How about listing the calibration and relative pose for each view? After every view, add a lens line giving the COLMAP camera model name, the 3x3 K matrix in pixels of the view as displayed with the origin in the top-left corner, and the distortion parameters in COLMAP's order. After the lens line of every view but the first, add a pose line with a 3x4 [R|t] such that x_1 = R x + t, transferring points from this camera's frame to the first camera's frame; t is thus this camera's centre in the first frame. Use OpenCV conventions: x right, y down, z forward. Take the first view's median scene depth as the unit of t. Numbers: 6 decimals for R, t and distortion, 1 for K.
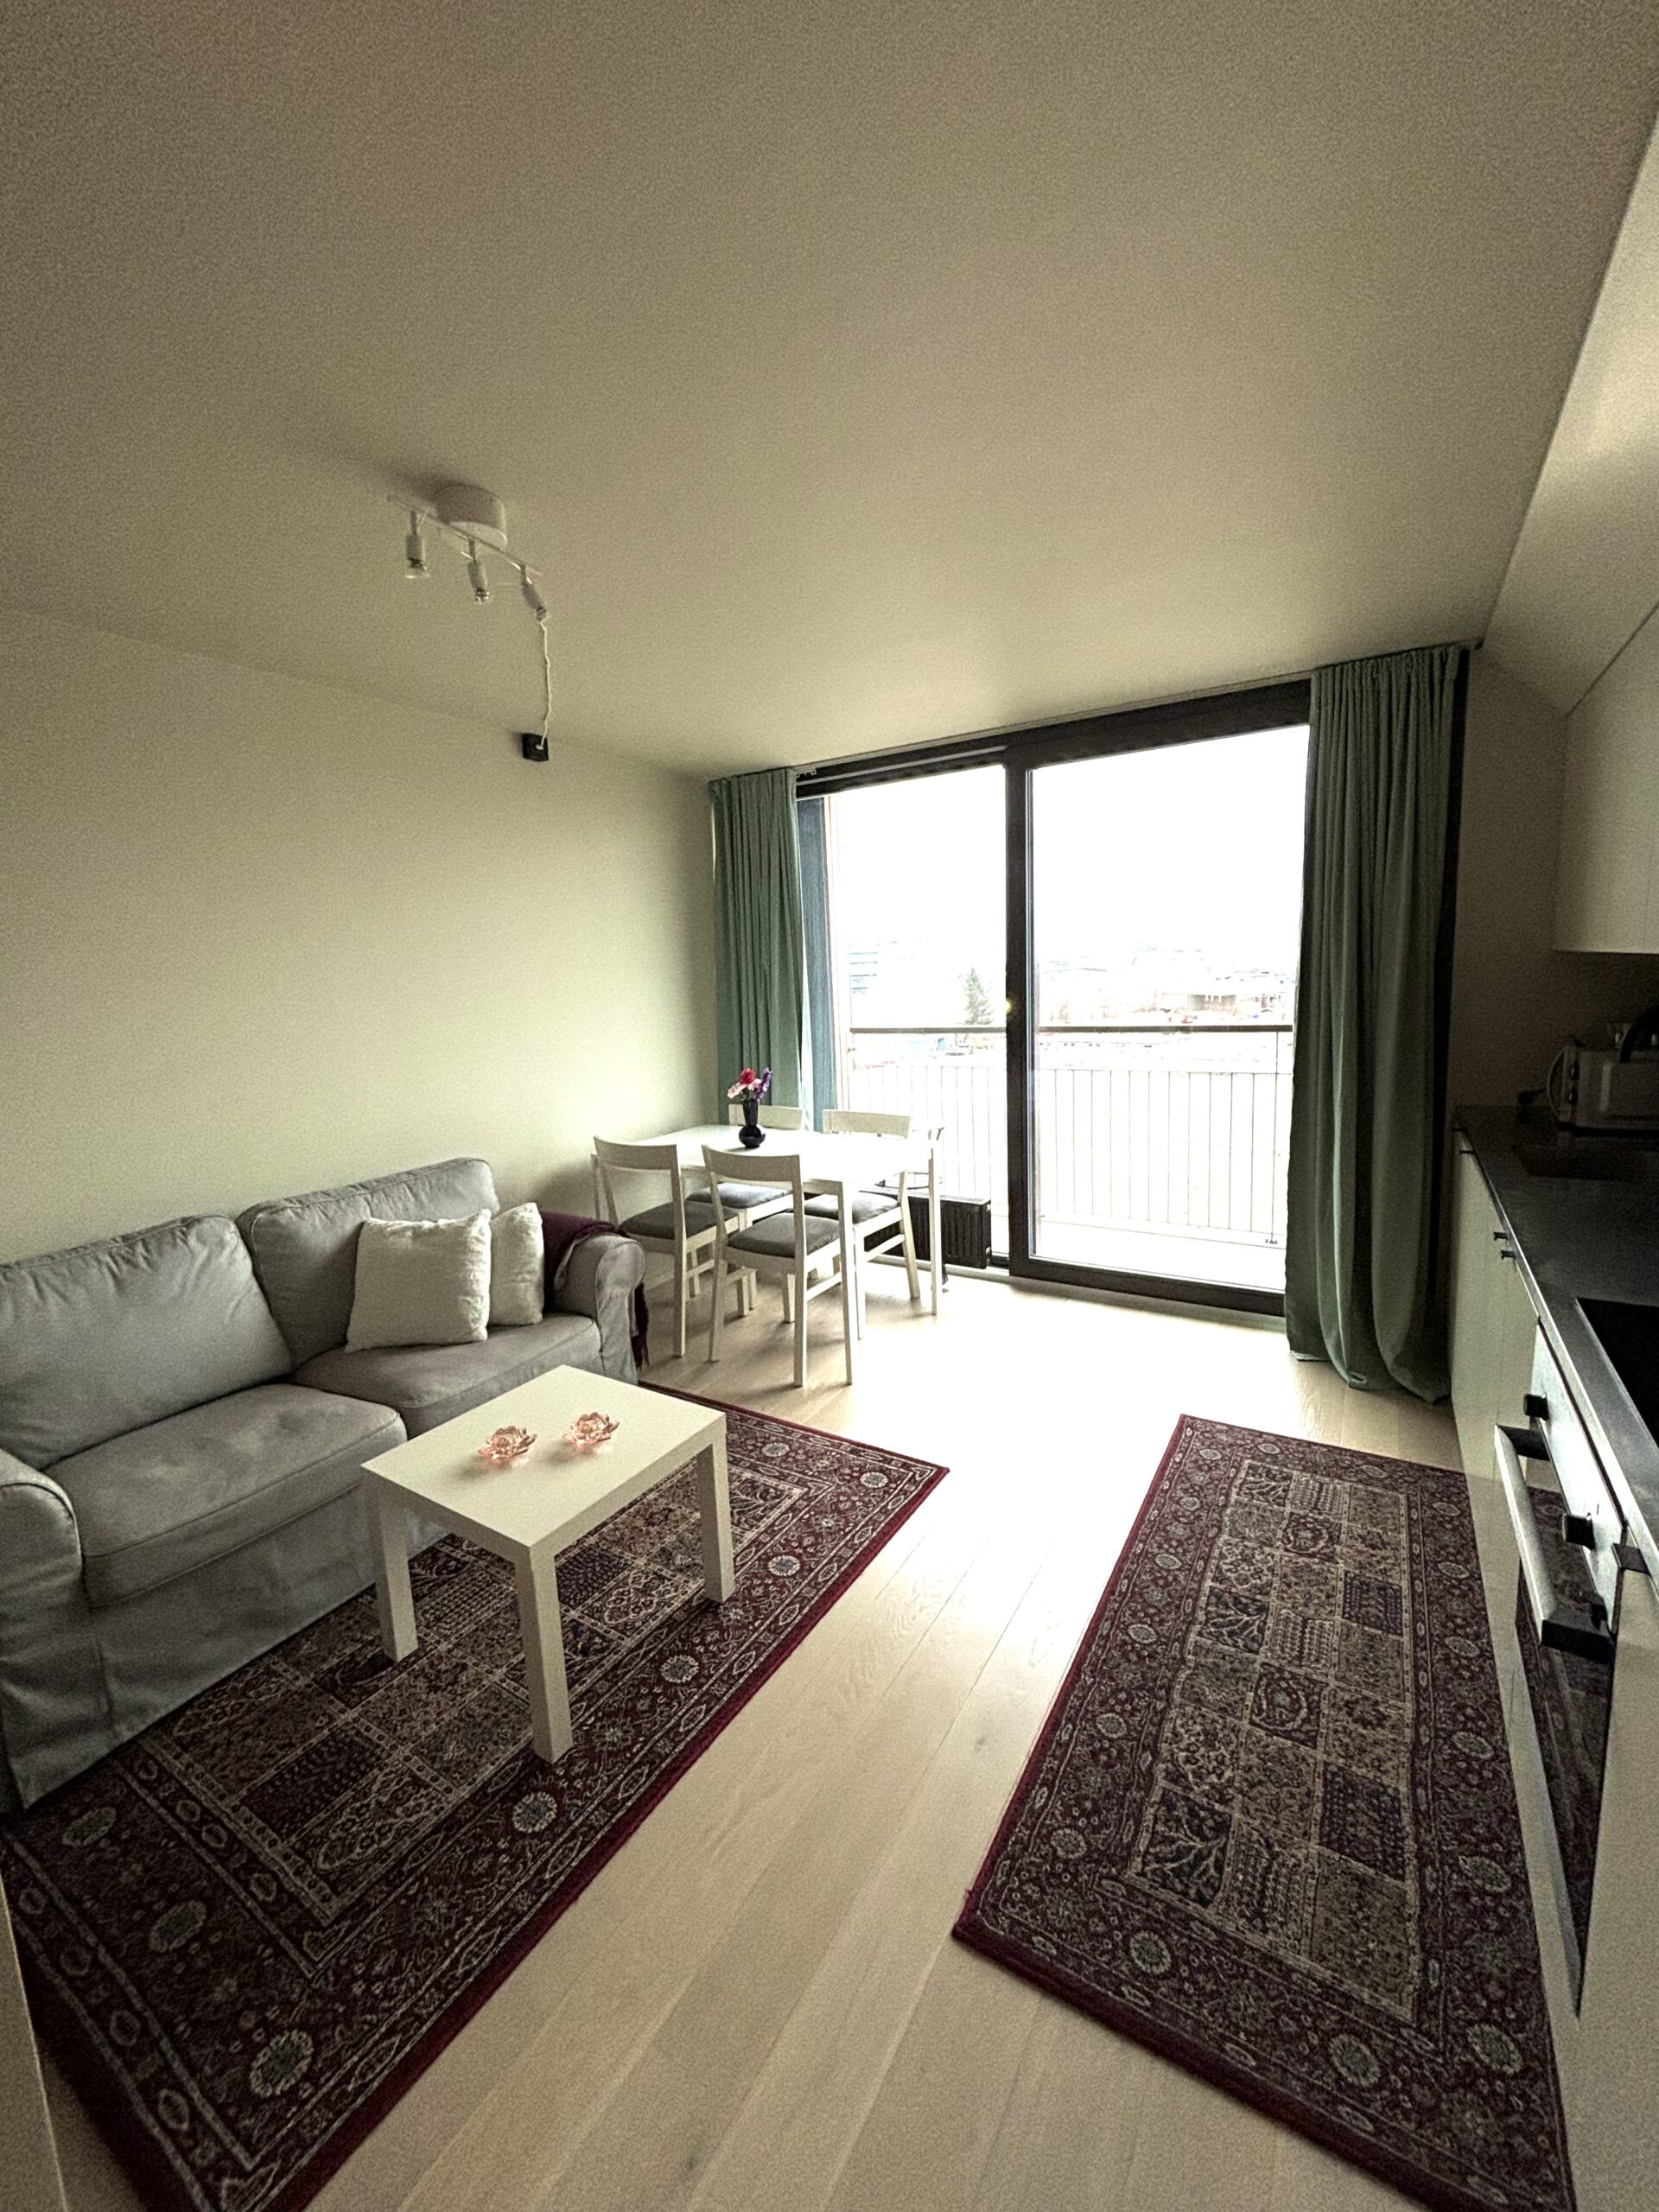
lens RADIAL K [[888.0, 0, 829.3], [0, 888.0, 1096.3], [0, 0, 1]] dist [0.000615, 0.000216]
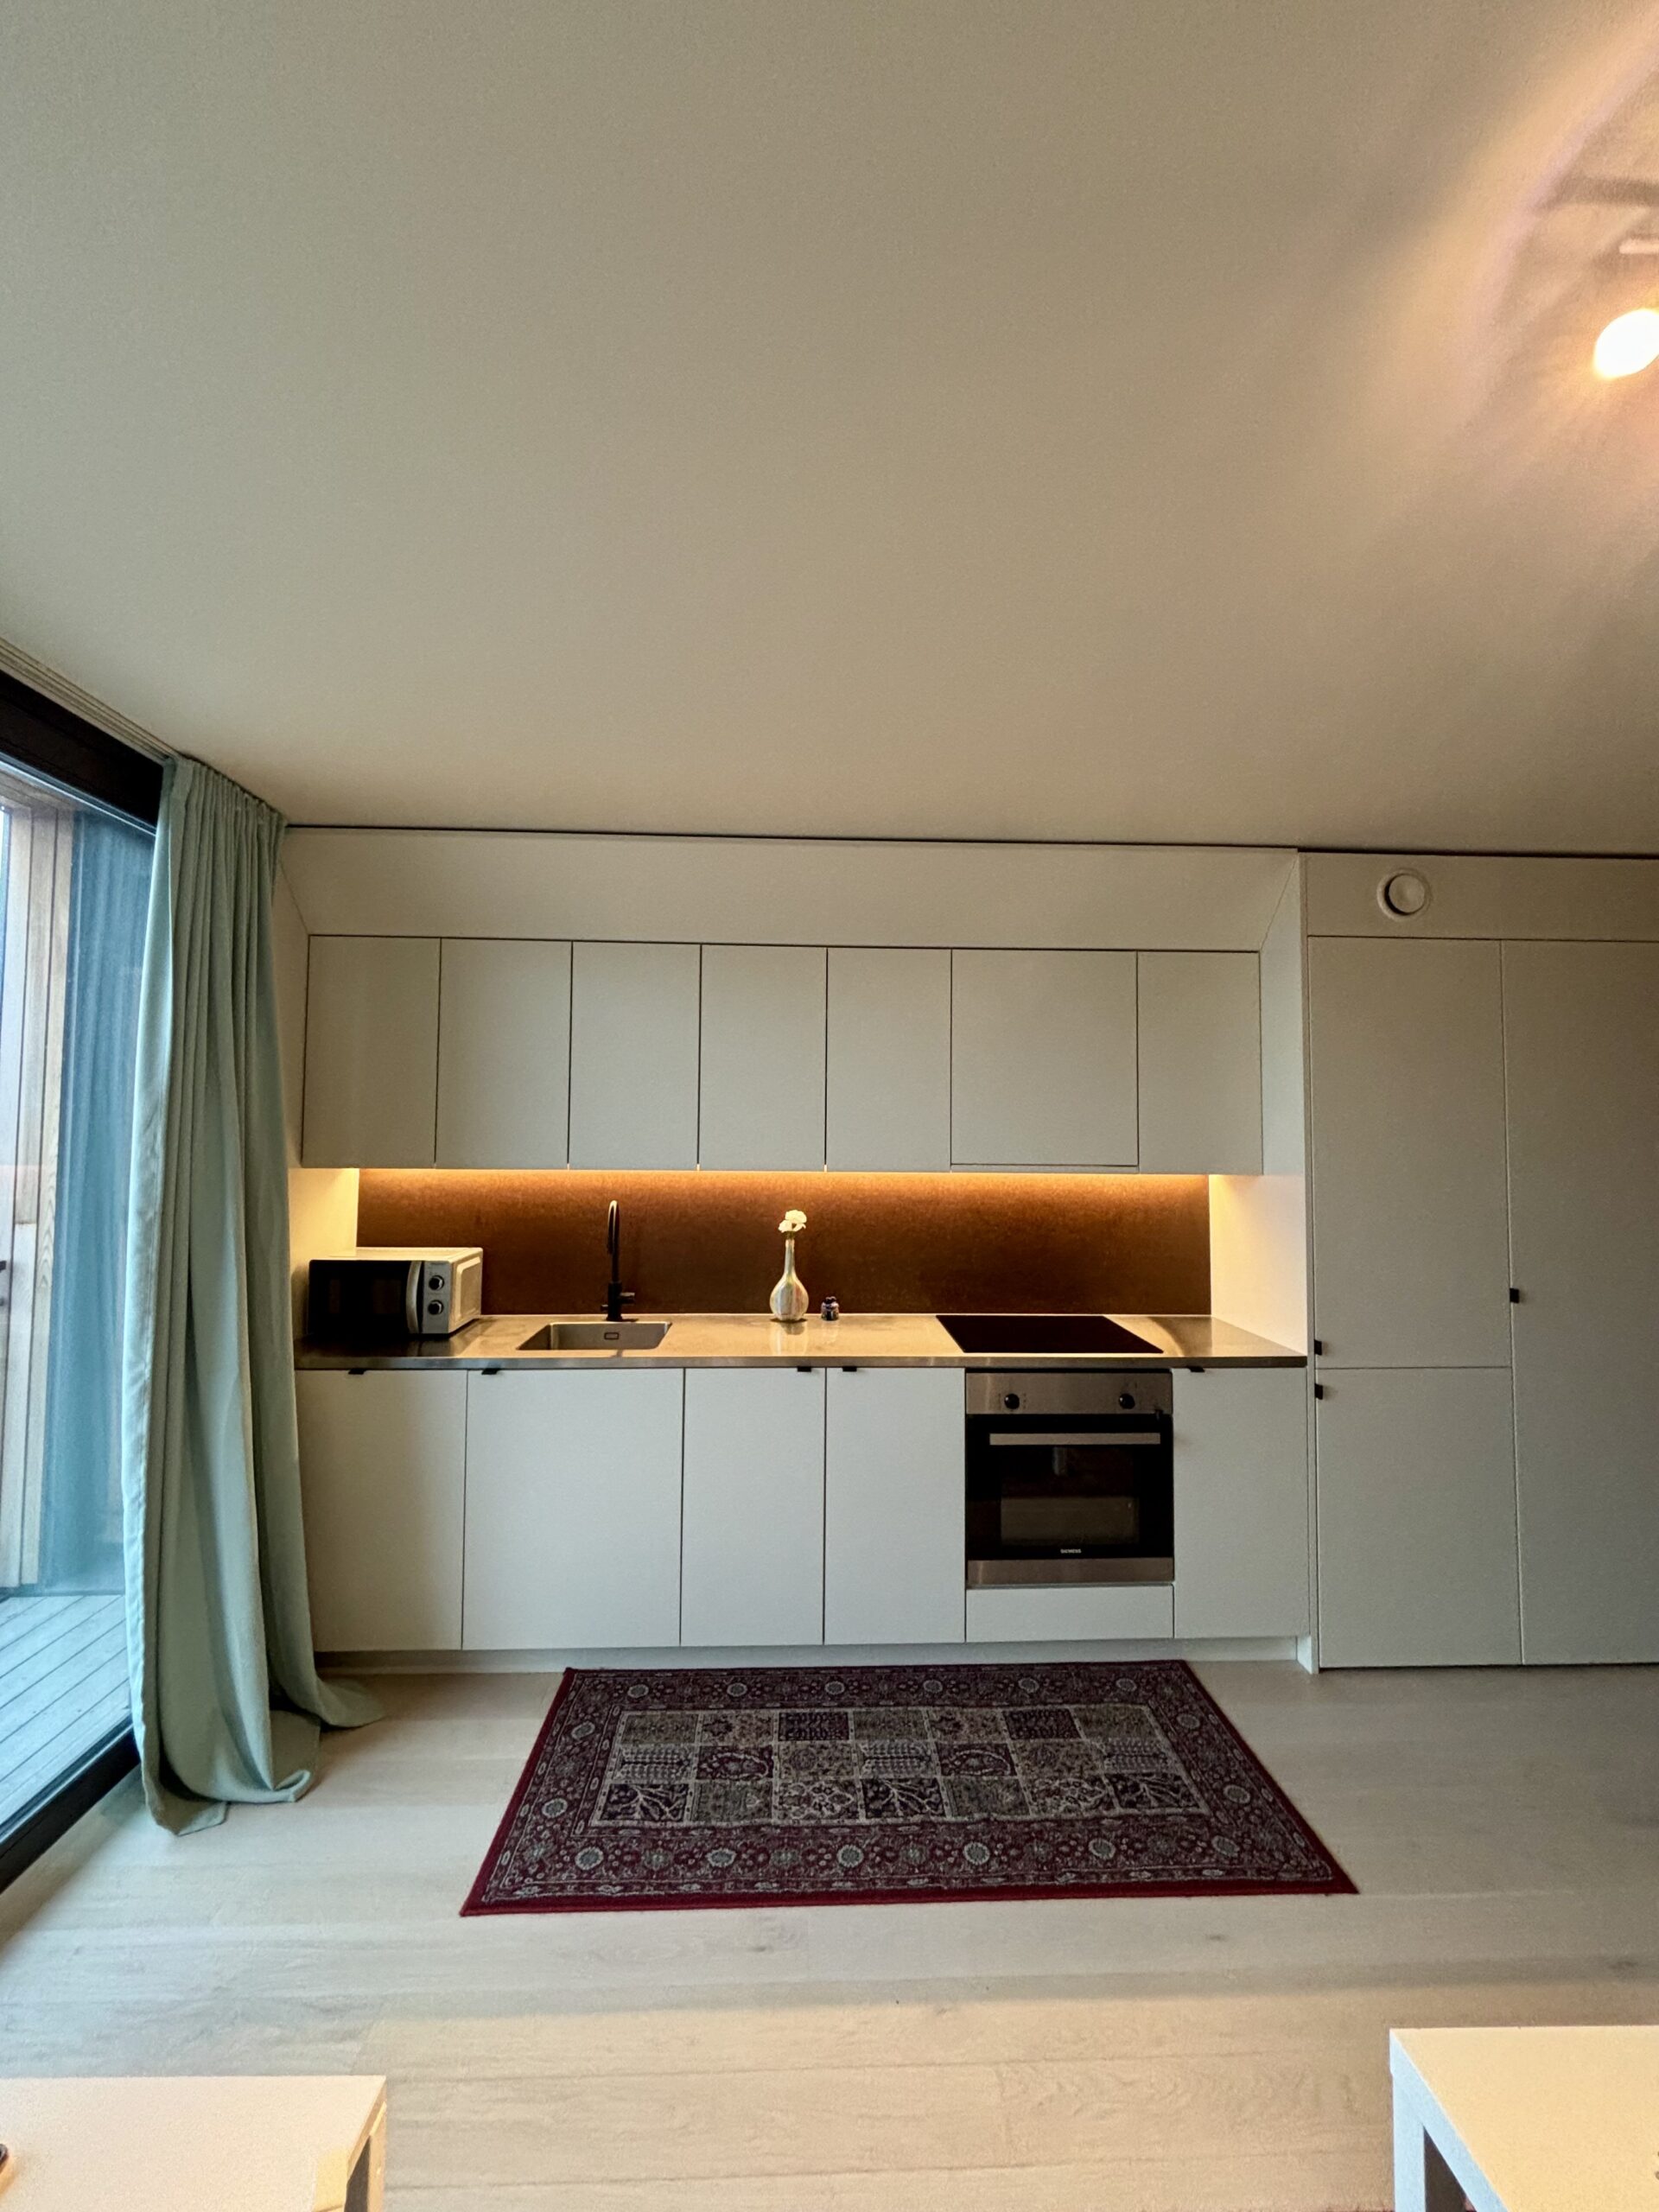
lens RADIAL K [[888.0, 0, 826.9], [0, 888.0, 1095.2], [0, 0, 1]] dist [0.000615, 0.000216]
pose [[-0.553925, 0.074009, 0.829271, -0.414117], [0.129488, 0.991579, -0.002000, -0.238155], [-0.822436, 0.106273, -0.558843, 1.511496]]
